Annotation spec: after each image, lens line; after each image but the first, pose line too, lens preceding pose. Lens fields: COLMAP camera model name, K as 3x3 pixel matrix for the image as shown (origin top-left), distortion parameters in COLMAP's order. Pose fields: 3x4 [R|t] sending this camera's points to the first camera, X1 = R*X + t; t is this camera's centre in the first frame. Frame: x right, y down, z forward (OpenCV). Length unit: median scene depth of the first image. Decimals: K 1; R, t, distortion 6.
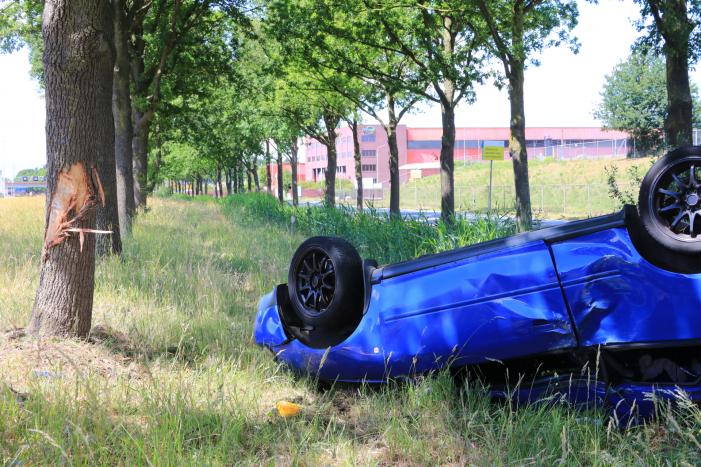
lens RADIAL K [[1168.6, 0, 350.5], [0, 1168.6, 233.5], [0, 0, 1]] dist [0.087729, 0.084134]
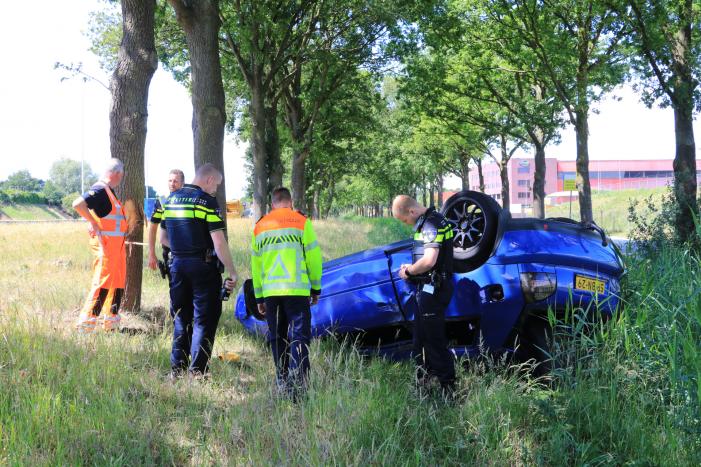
lens RADIAL K [[995.6, 0, 350.5], [0, 995.6, 233.5], [0, 0, 1]] dist [0.111574, 0.110258]
pose [[0.984132, 0.006662, -0.177311, 0.079708], [-0.009631, 0.999827, -0.015887, 0.000734], [0.177174, 0.017342, 0.984027, -0.068376]]
